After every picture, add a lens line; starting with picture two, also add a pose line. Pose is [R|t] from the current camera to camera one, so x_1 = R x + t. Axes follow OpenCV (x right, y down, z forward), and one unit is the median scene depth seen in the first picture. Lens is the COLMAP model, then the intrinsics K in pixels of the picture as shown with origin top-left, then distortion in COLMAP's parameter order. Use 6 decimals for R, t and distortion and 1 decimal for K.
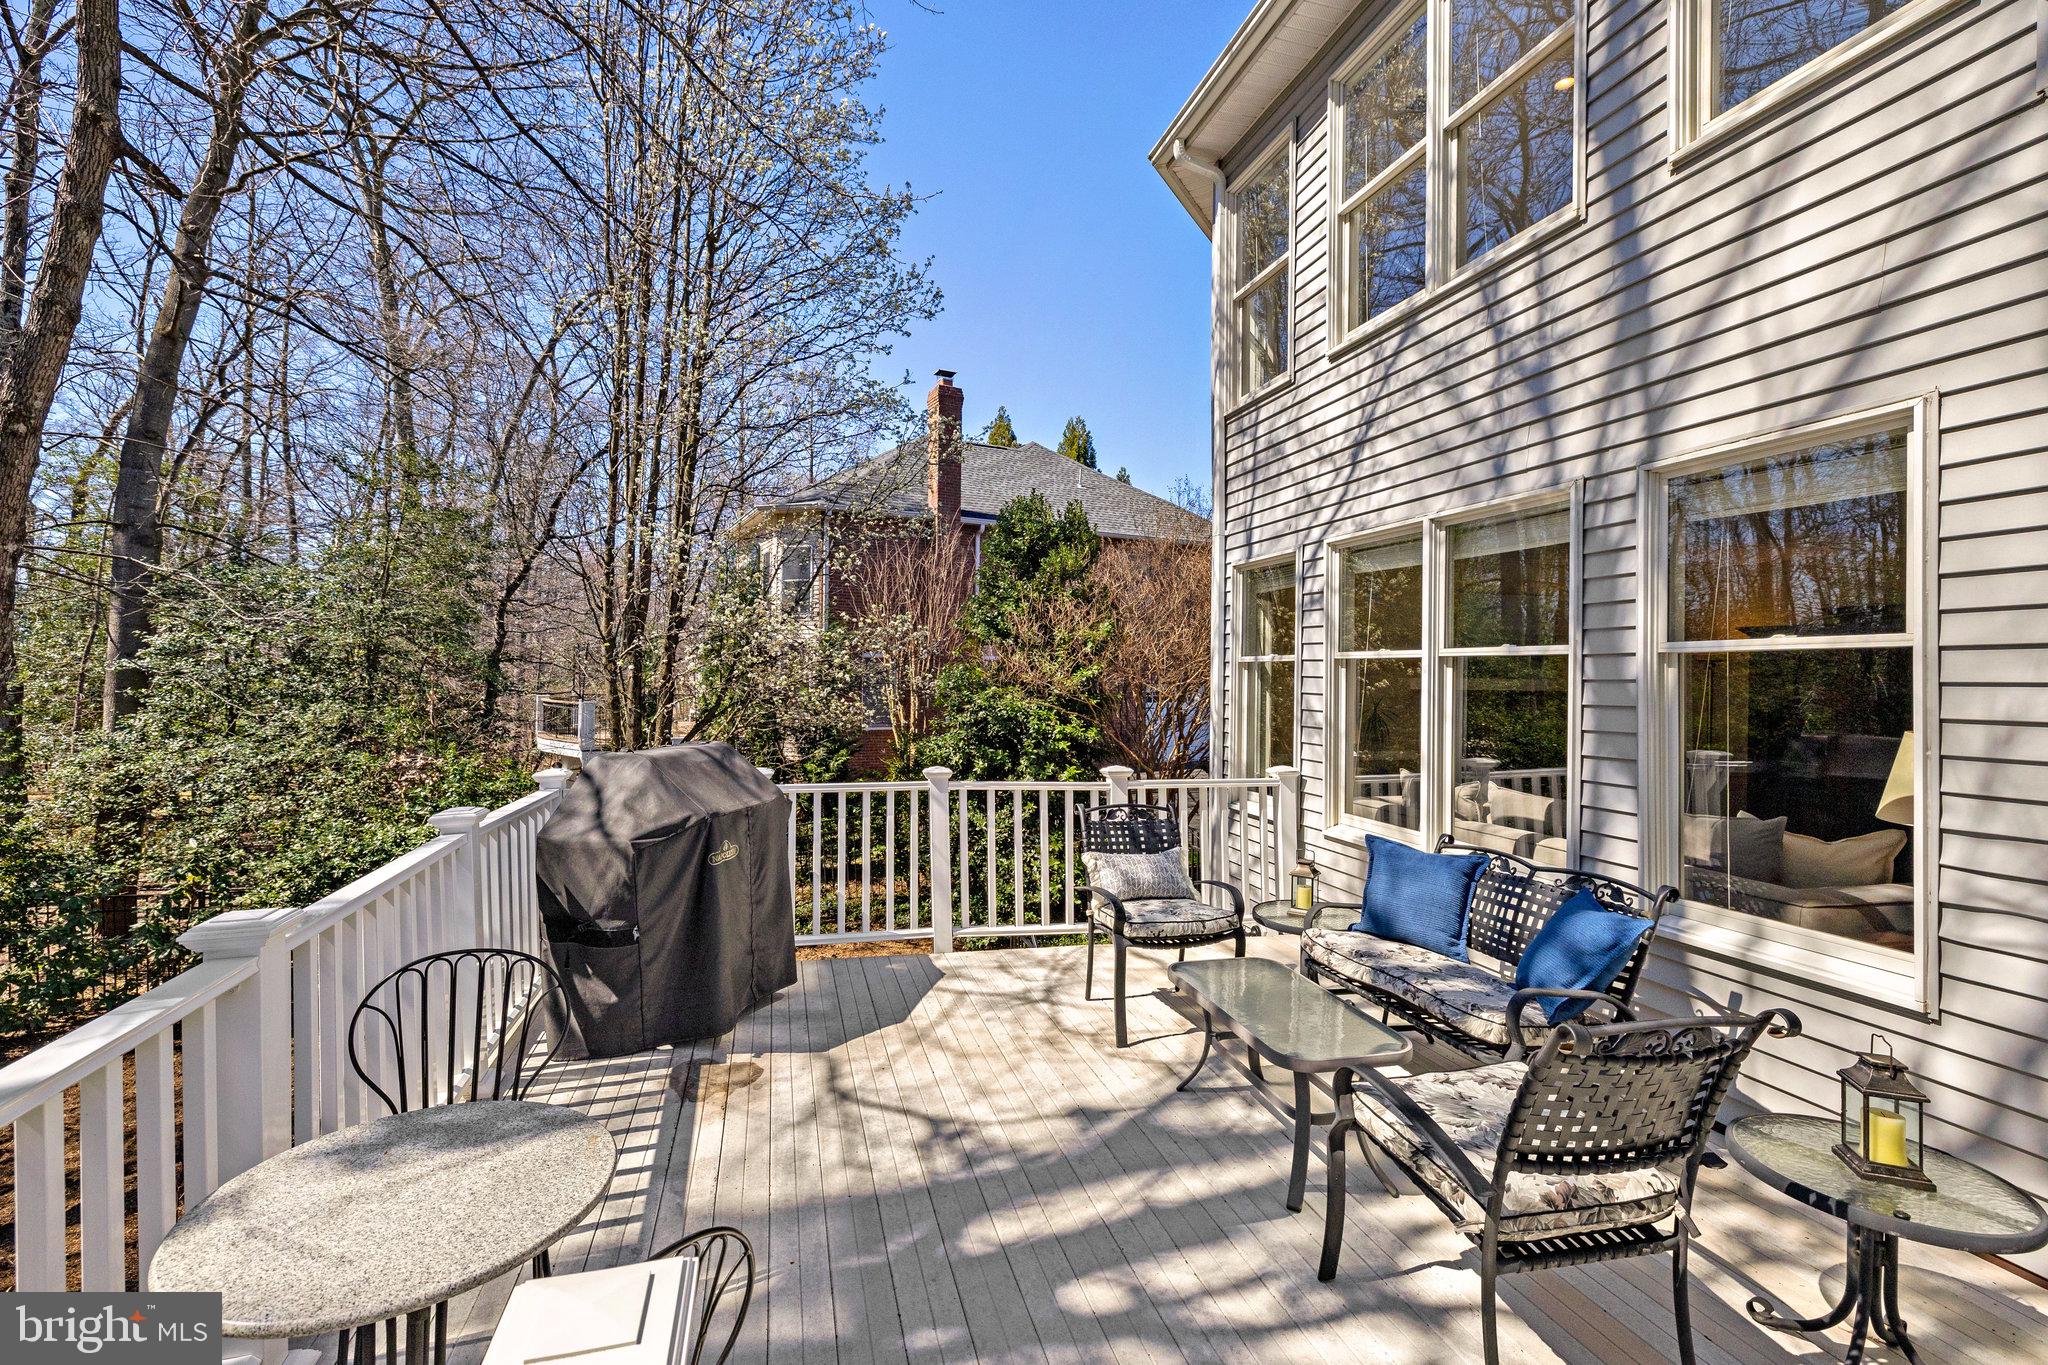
lens RADIAL K [[879.9, 0, 986.3], [0, 879.9, 666.4], [0, 0, 1]] dist [-0.000436, 0.000370]
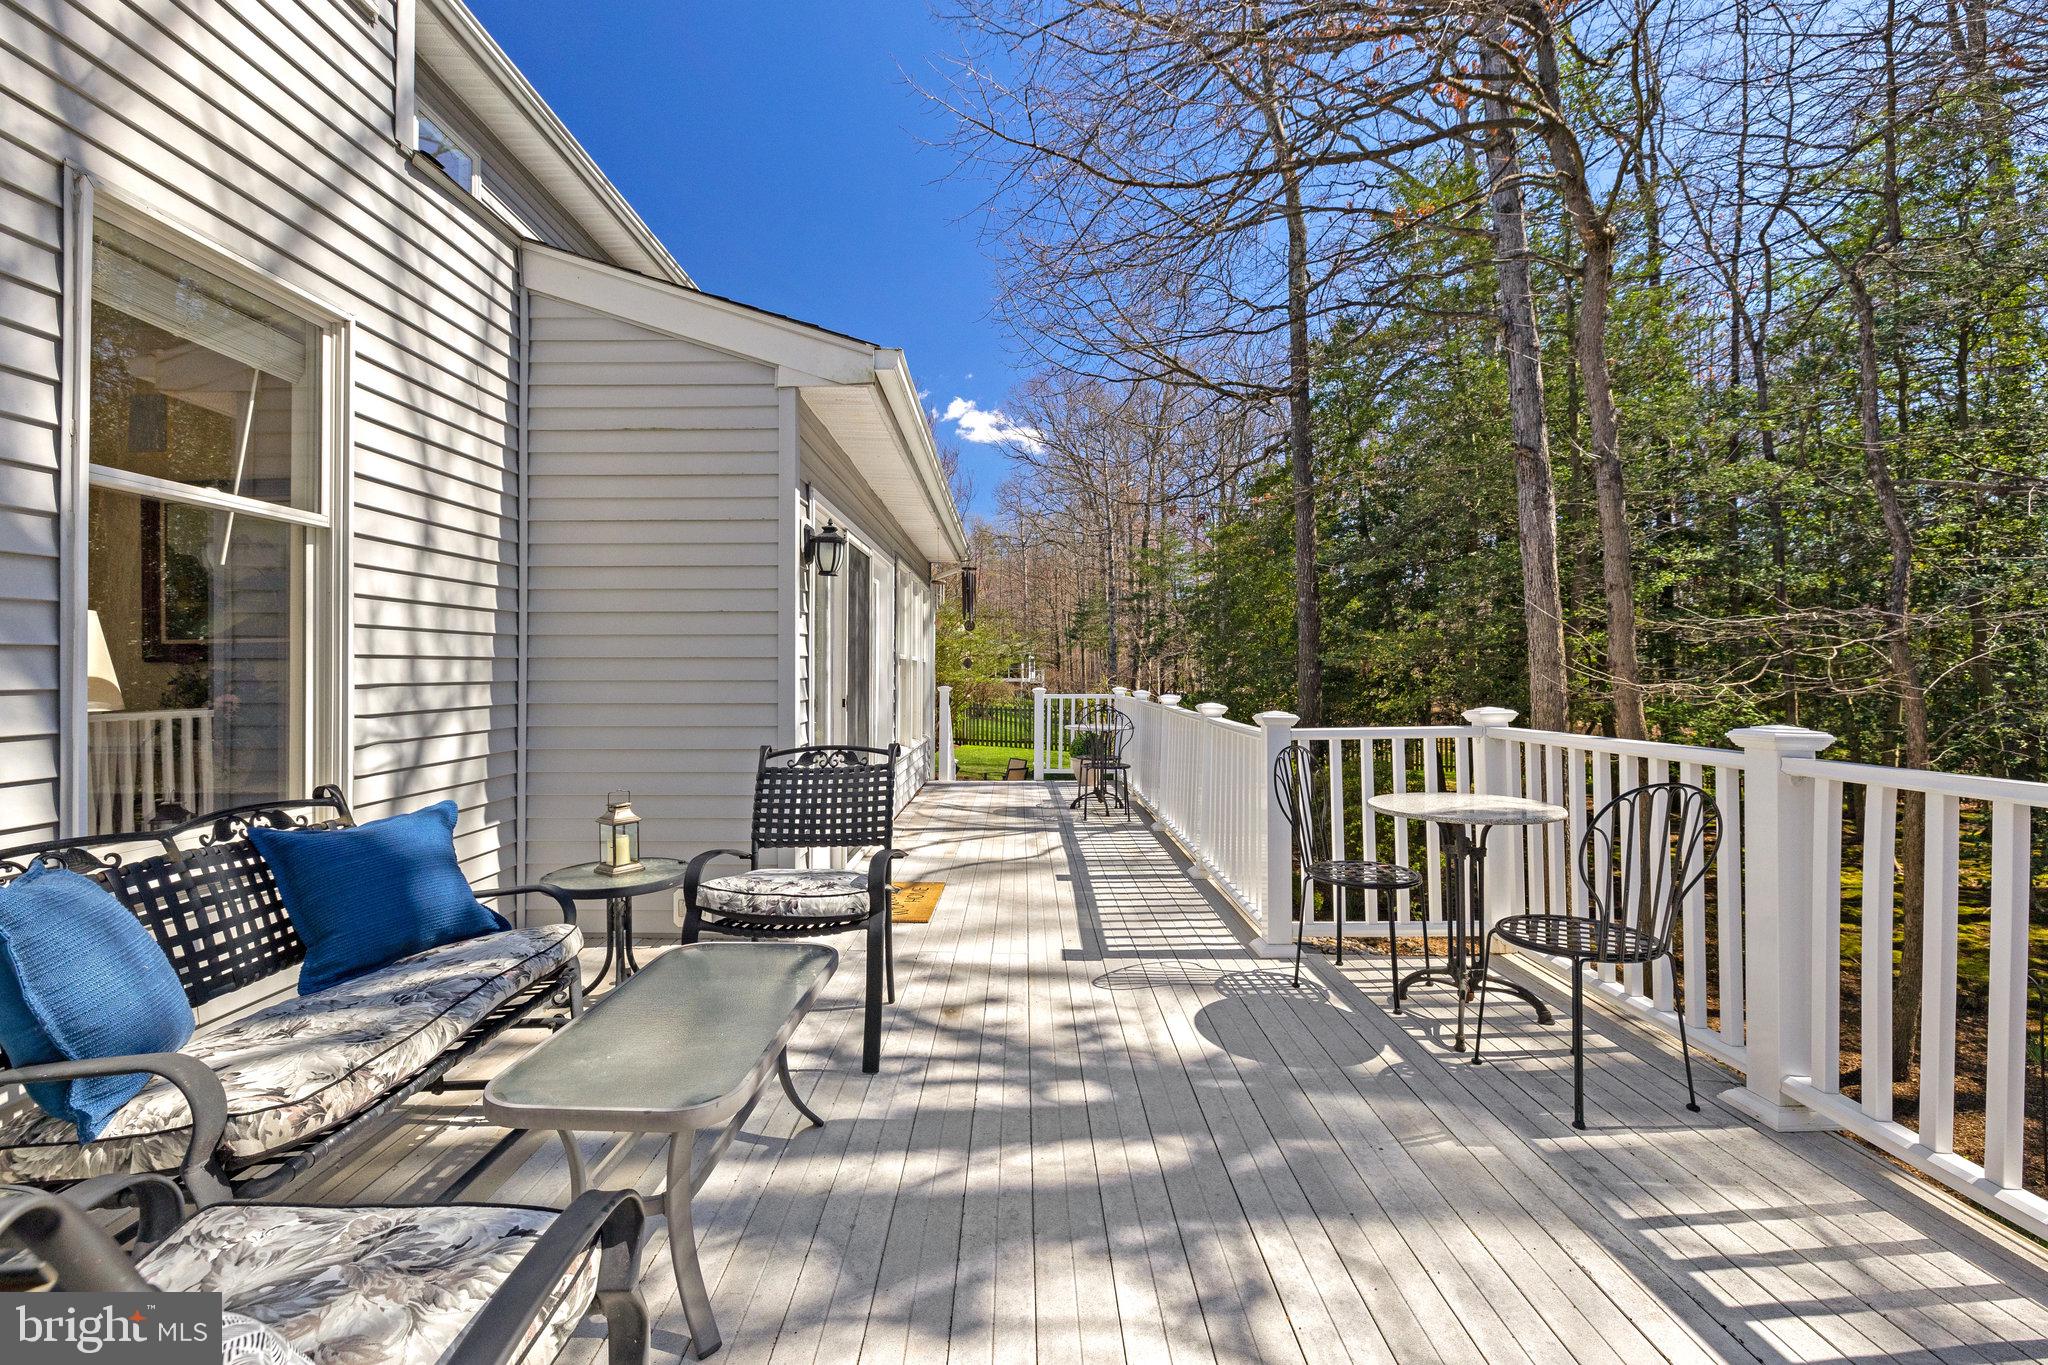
lens RADIAL K [[879.9, 0, 986.3], [0, 879.9, 666.4], [0, 0, 1]] dist [-0.000436, 0.000370]
pose [[-0.961799, -0.007092, 0.273666, -0.056039], [-0.011078, 0.999854, -0.013024, 0.145249], [-0.273534, -0.015558, -0.961736, 1.688706]]
